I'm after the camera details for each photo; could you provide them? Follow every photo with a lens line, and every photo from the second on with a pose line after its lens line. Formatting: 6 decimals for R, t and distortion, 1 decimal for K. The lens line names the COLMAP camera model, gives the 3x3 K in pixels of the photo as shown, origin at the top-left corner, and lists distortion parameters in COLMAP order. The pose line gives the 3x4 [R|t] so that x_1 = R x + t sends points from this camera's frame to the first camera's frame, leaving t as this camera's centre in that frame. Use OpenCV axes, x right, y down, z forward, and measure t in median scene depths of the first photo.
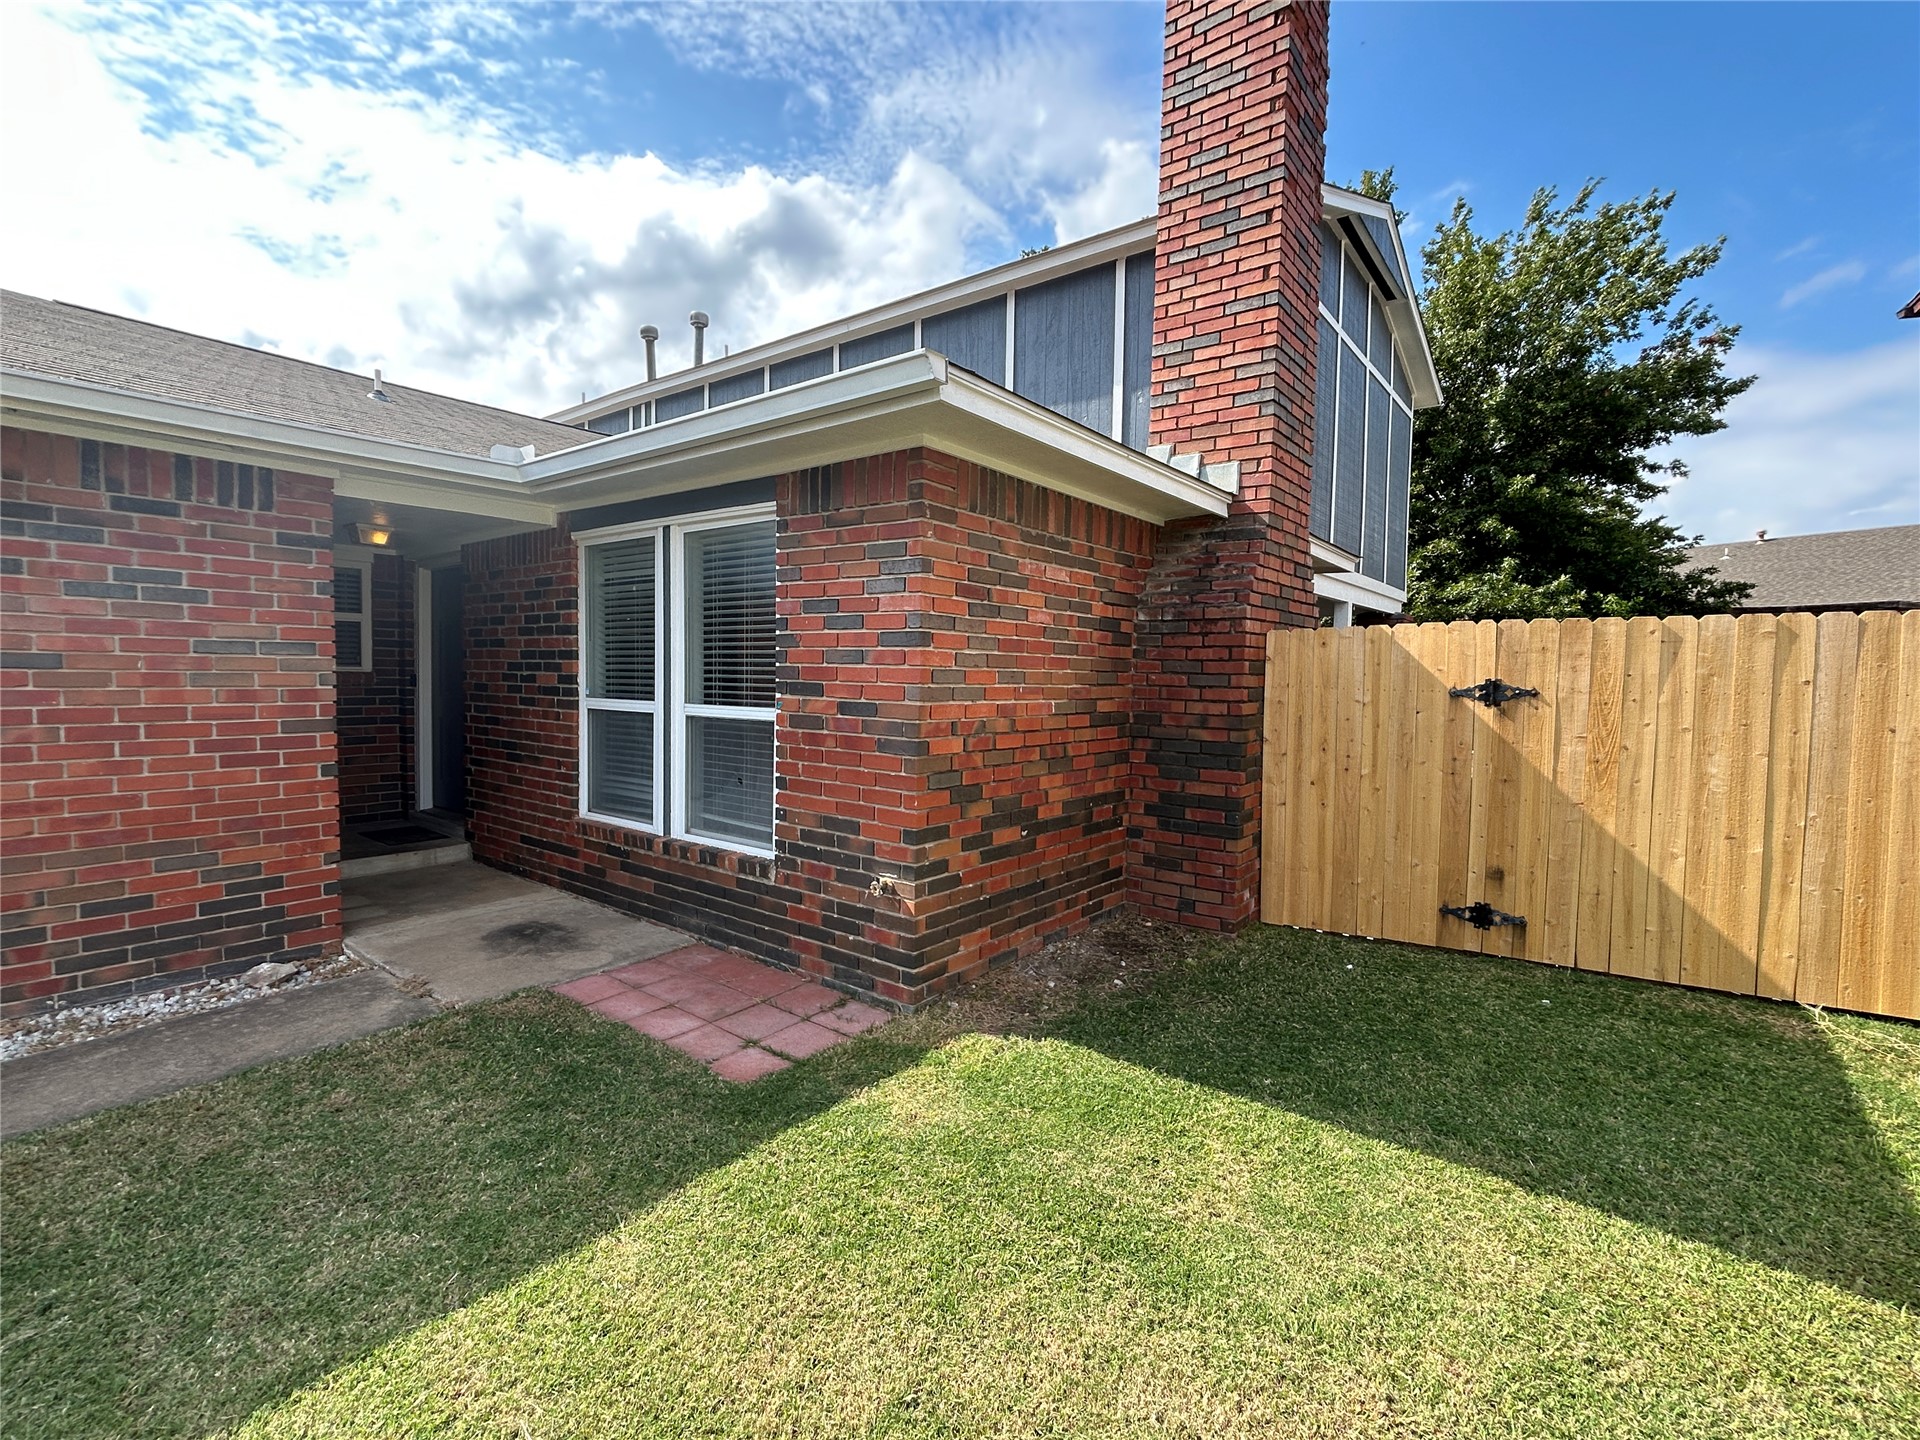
lens RADIAL K [[882.1, 0, 962.0], [0, 882.1, 716.4], [0, 0, 1]] dist [-0.002432, -0.000022]
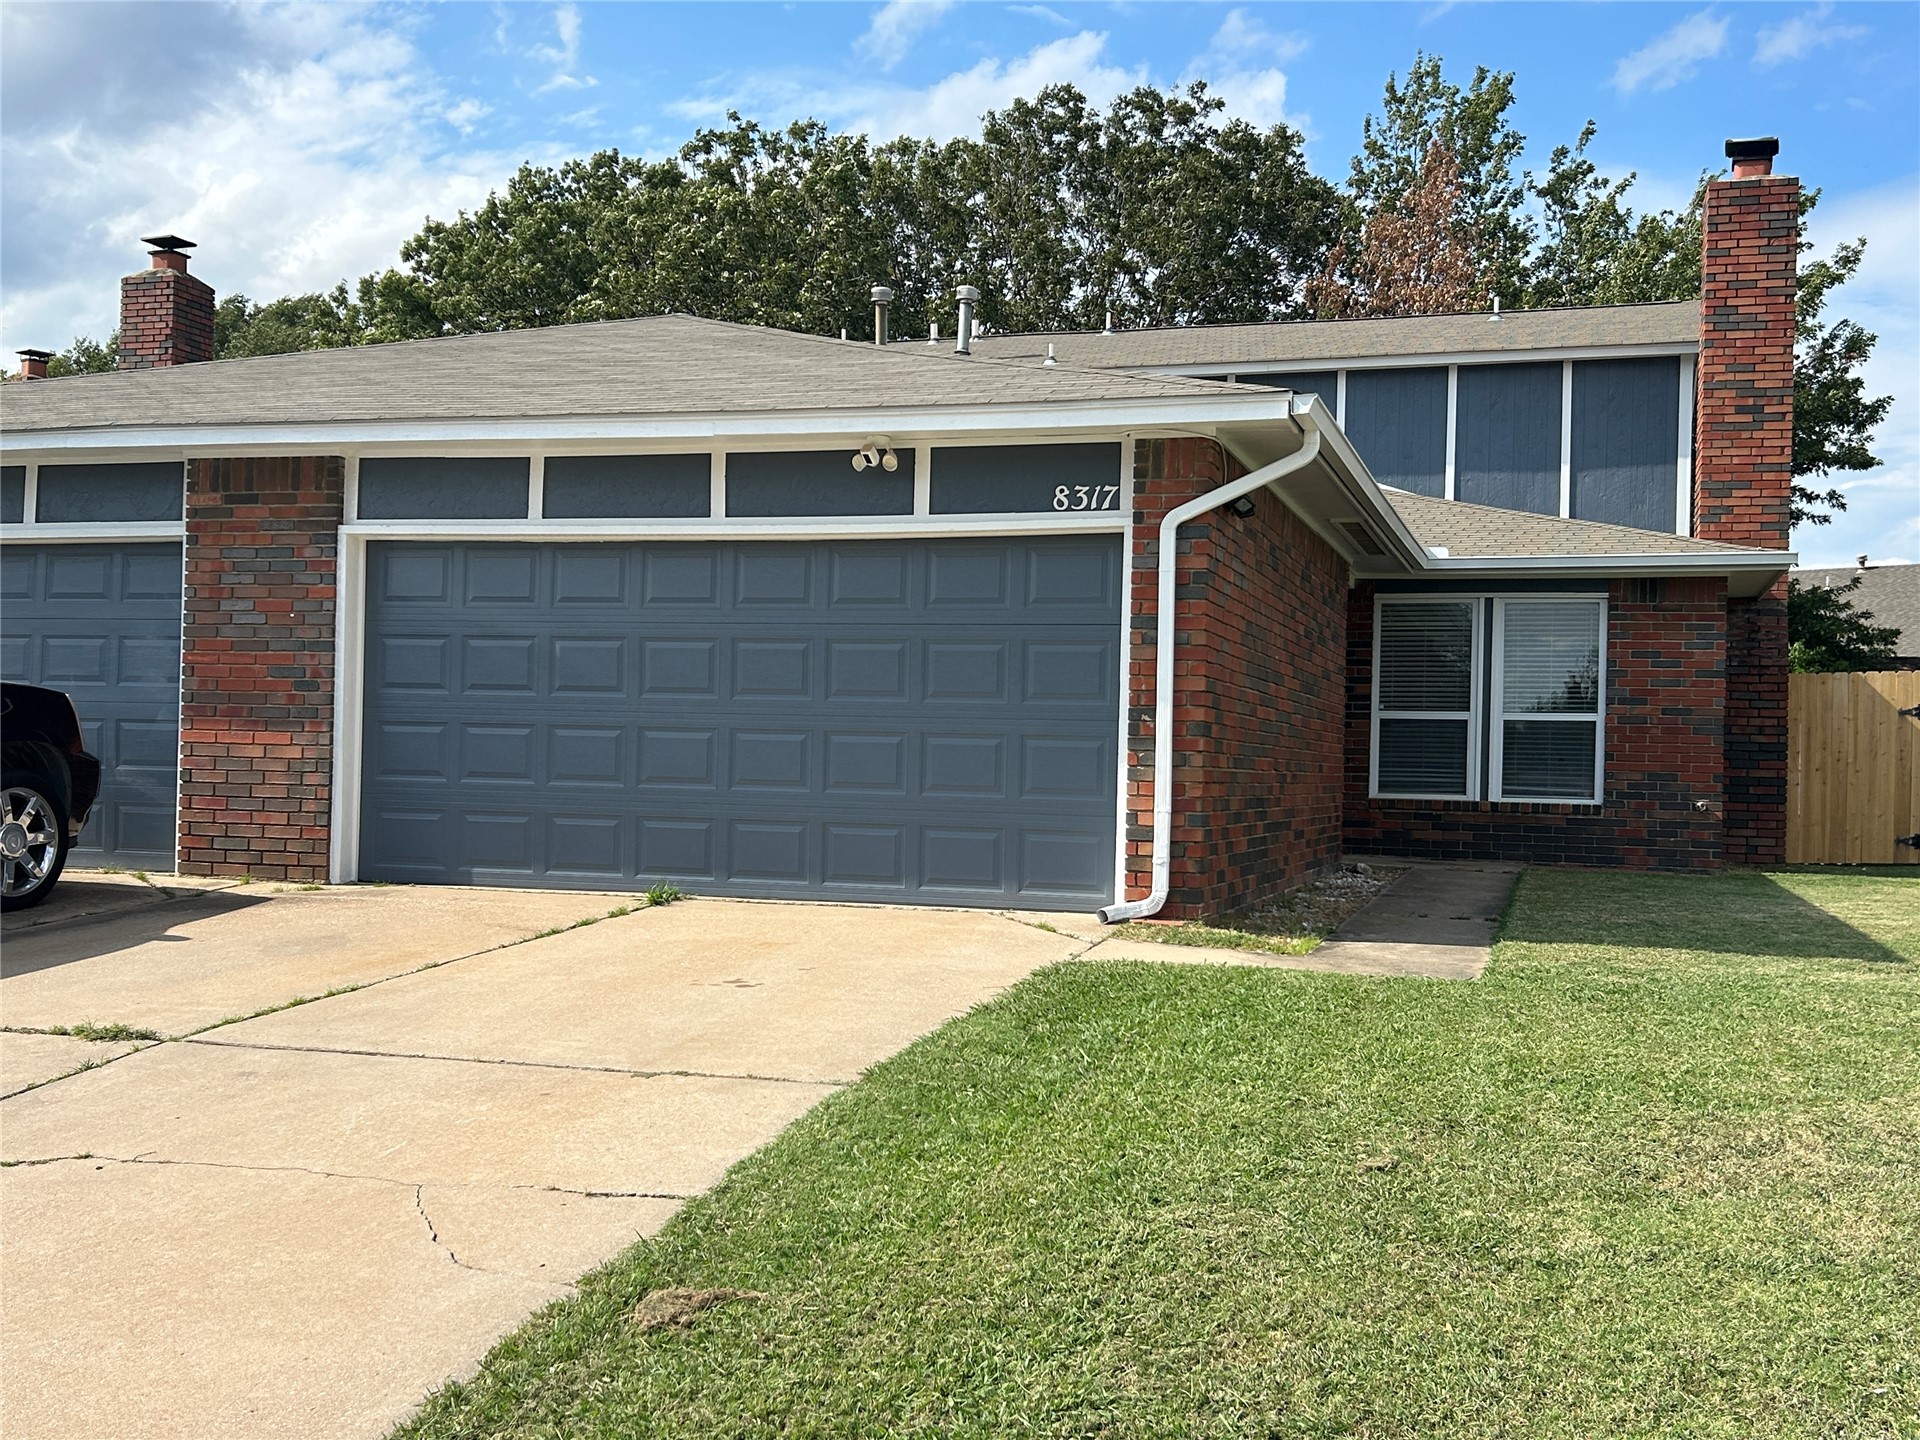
lens RADIAL K [[1984.6, 0, 959.9], [0, 1984.6, 720.3], [0, 0, 1]] dist [0.000430, 0.000000]
pose [[0.939091, 0.014063, 0.343380, -2.288433], [0.008926, 0.997827, -0.065275, 0.206704], [-0.343552, 0.064364, 0.936925, -1.830770]]
